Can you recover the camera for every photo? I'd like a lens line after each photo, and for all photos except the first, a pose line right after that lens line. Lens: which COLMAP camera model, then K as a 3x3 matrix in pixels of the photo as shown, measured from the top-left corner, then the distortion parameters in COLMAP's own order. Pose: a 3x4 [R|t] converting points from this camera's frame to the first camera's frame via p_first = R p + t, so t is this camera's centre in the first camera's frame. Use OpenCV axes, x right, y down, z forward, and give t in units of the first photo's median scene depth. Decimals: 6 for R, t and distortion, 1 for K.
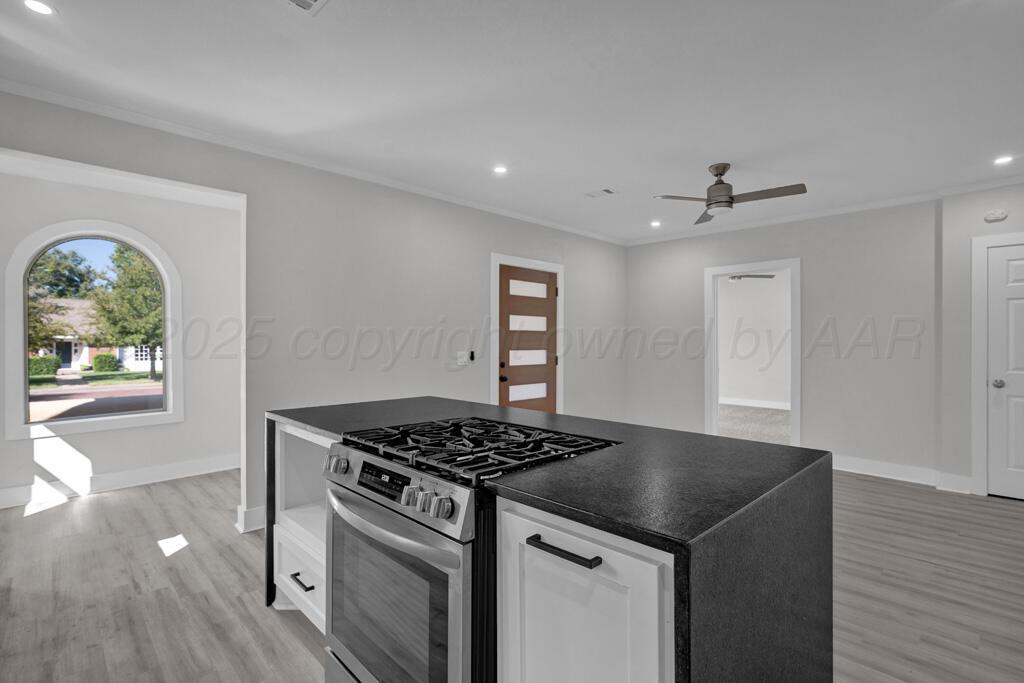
lens RADIAL K [[481.3, 0, 513.1], [0, 481.3, 339.9], [0, 0, 1]] dist [0.003577, 0.000844]
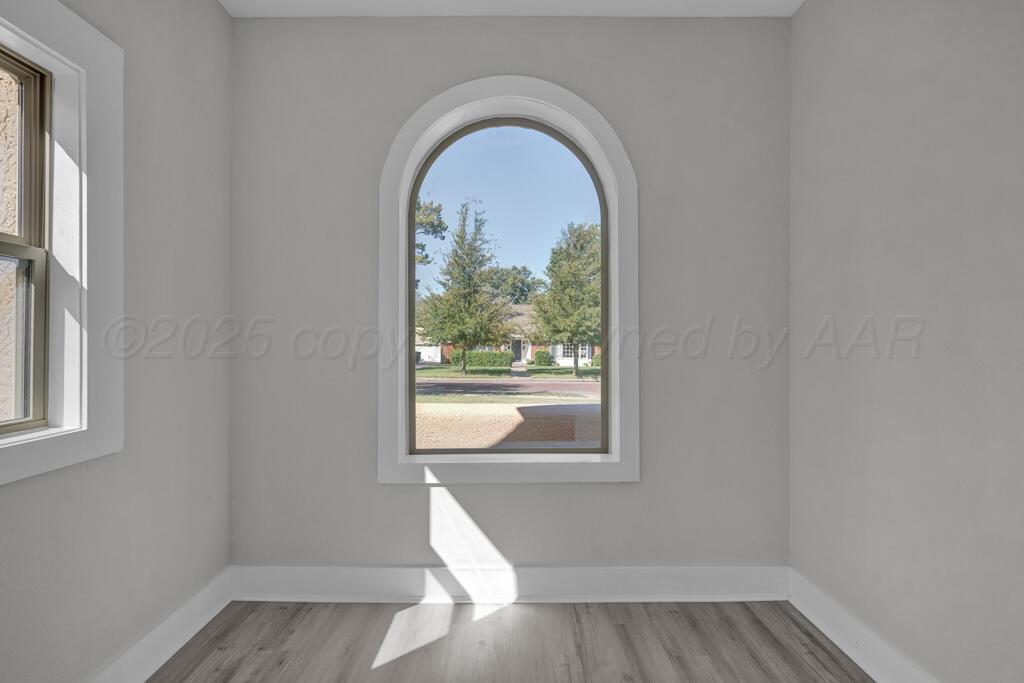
lens RADIAL K [[496.3, 0, 512.5], [0, 496.3, 339.6], [0, 0, 1]] dist [-0.000006, -0.000008]
pose [[0.719894, 0.003833, -0.694073, -0.088250], [-0.007861, 0.999966, -0.002631, 0.007043], [0.694039, 0.007350, 0.719900, 0.114530]]
